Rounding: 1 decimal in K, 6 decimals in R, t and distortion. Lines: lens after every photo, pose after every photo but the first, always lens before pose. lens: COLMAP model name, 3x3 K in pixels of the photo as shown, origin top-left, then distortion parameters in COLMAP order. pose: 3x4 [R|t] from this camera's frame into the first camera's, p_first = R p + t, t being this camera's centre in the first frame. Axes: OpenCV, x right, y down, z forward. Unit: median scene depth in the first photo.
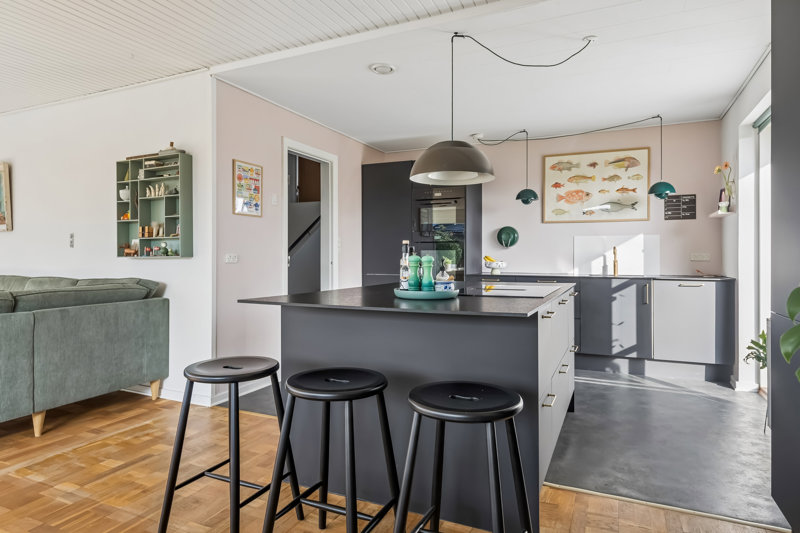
lens RADIAL K [[479.1, 0, 400.2], [0, 479.1, 260.4], [0, 0, 1]] dist [0.003611, 0.000541]
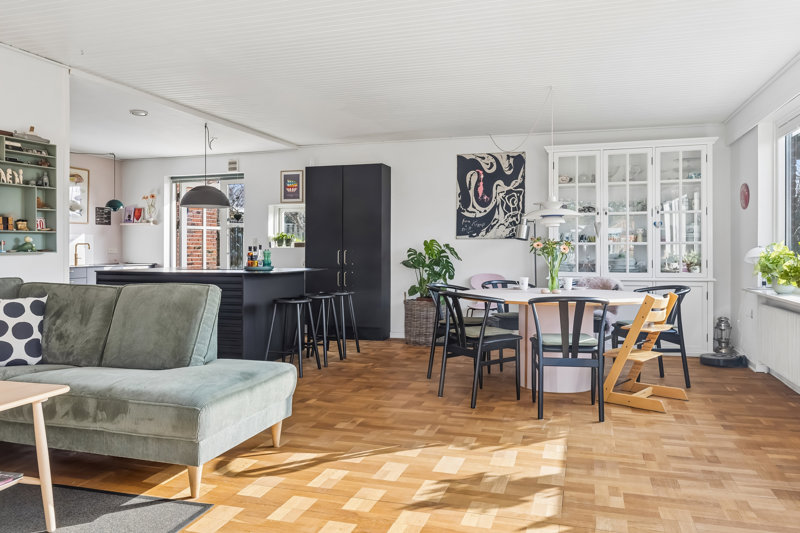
lens RADIAL K [[601.2, 0, 412.7], [0, 601.2, 244.6], [0, 0, 1]] dist [-0.002230, -0.002042]
pose [[-0.144127, 0.007367, 0.989532, -1.251999], [0.007995, 0.999948, -0.006280, -0.006823], [-0.989527, 0.007007, -0.144179, 0.329530]]
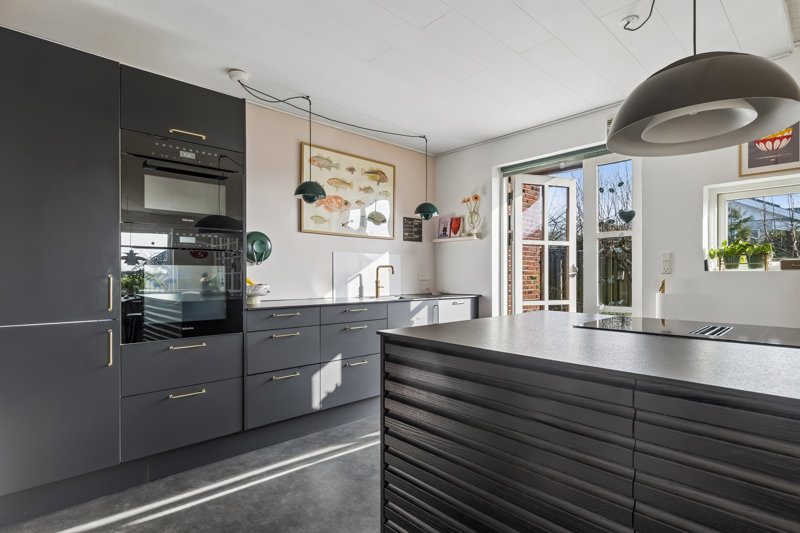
lens RADIAL K [[410.9, 0, 401.8], [0, 410.9, 274.9], [0, 0, 1]] dist [0.001486, -0.000063]
pose [[0.368610, 0.000942, 0.929584, -0.254061], [0.005685, 0.999979, -0.003267, -0.007834], [-0.929567, 0.006489, 0.368597, 0.654630]]
